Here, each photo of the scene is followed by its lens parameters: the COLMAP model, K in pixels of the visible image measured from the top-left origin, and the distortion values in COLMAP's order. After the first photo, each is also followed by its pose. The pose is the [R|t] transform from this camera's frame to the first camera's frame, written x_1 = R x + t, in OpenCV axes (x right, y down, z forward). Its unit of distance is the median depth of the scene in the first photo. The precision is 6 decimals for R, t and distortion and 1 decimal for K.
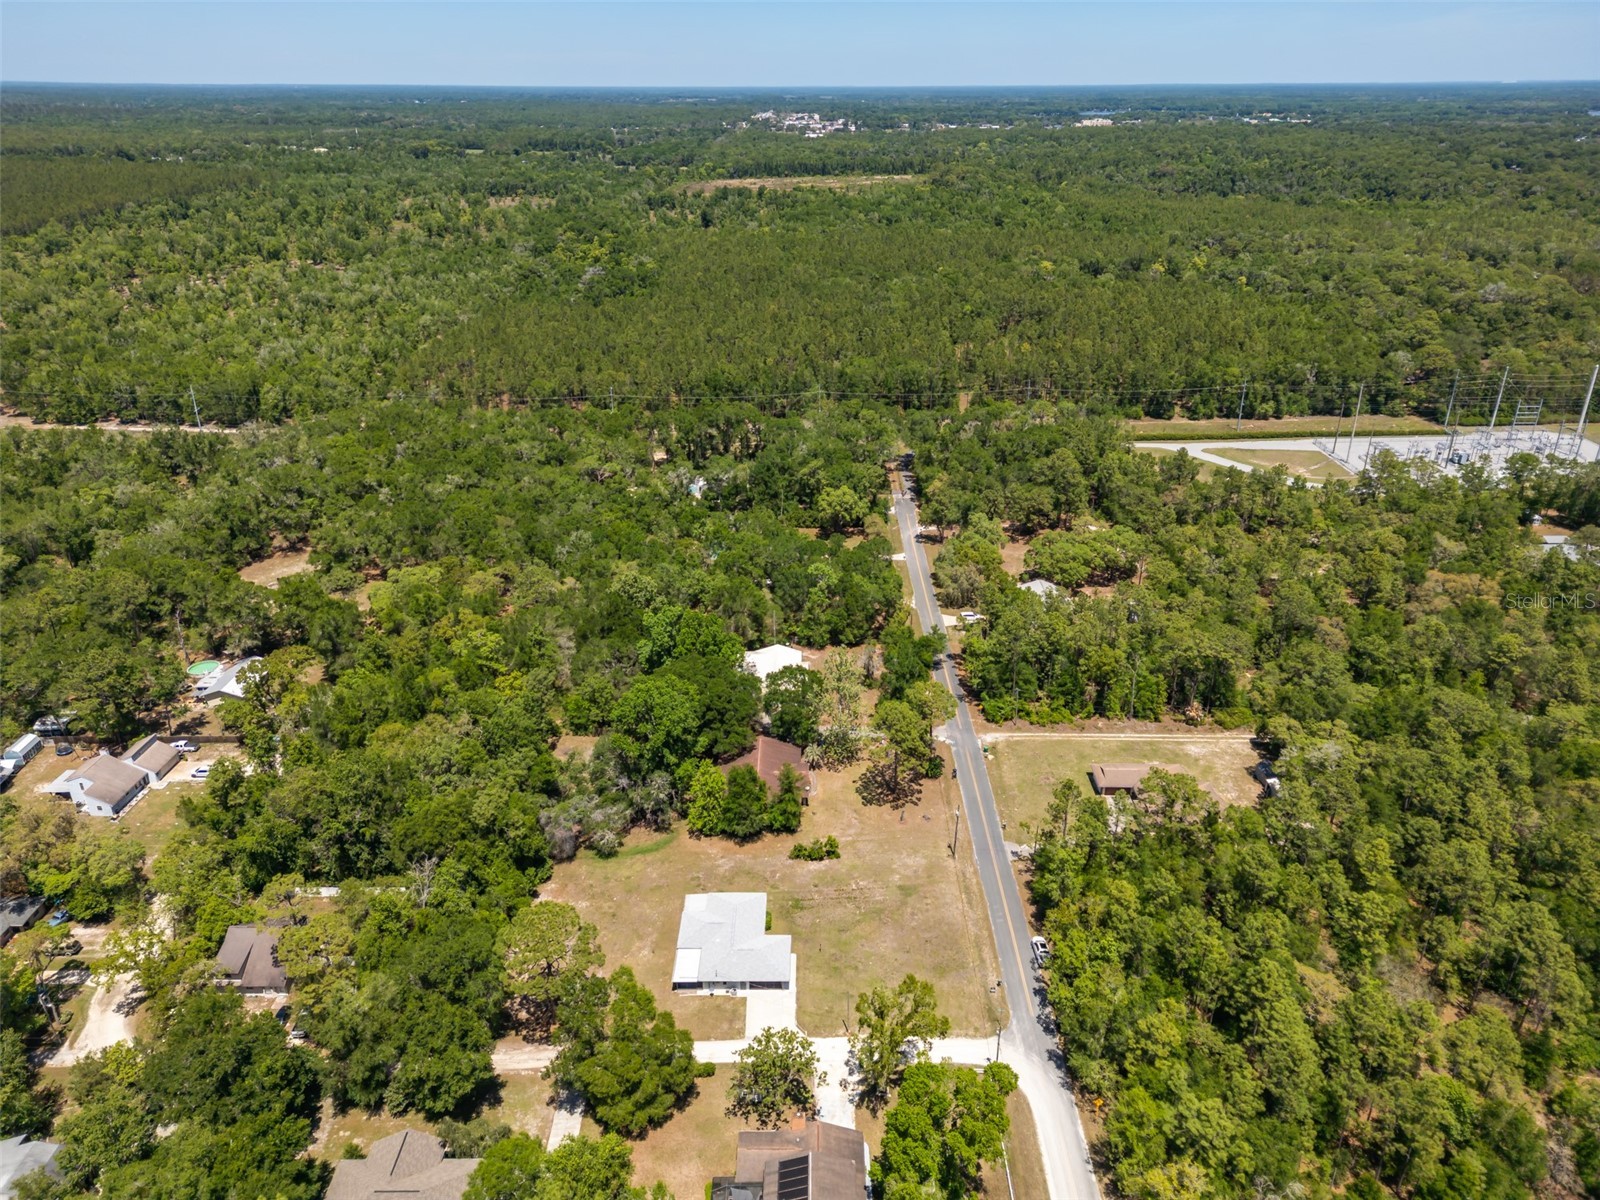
lens RADIAL K [[1116.9, 0, 805.2], [0, 1116.9, 595.7], [0, 0, 1]] dist [0.085066, -0.083886]
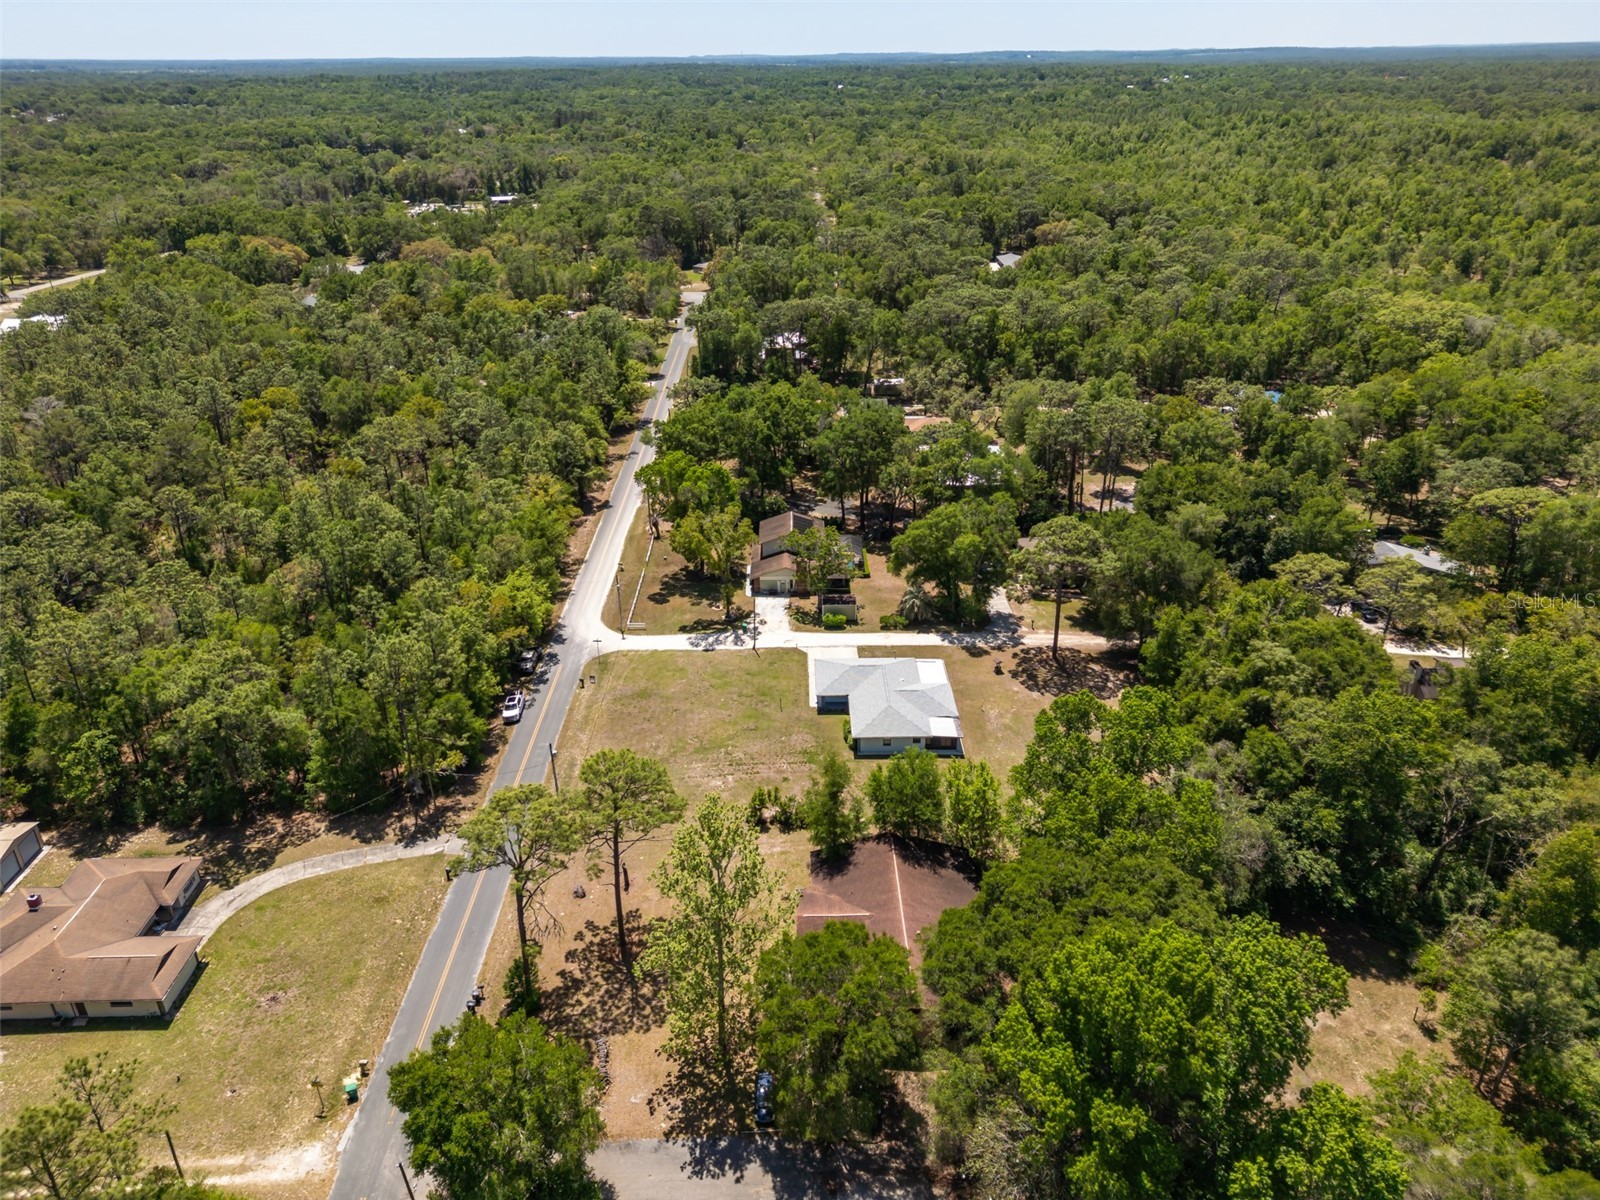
lens RADIAL K [[1116.9, 0, 805.2], [0, 1116.9, 595.7], [0, 0, 1]] dist [0.085066, -0.083886]
pose [[-0.999816, 0.013904, -0.013199, 0.005044], [-0.001187, 0.642254, 0.766491, -0.324037], [0.019135, 0.766365, -0.642120, 1.284083]]
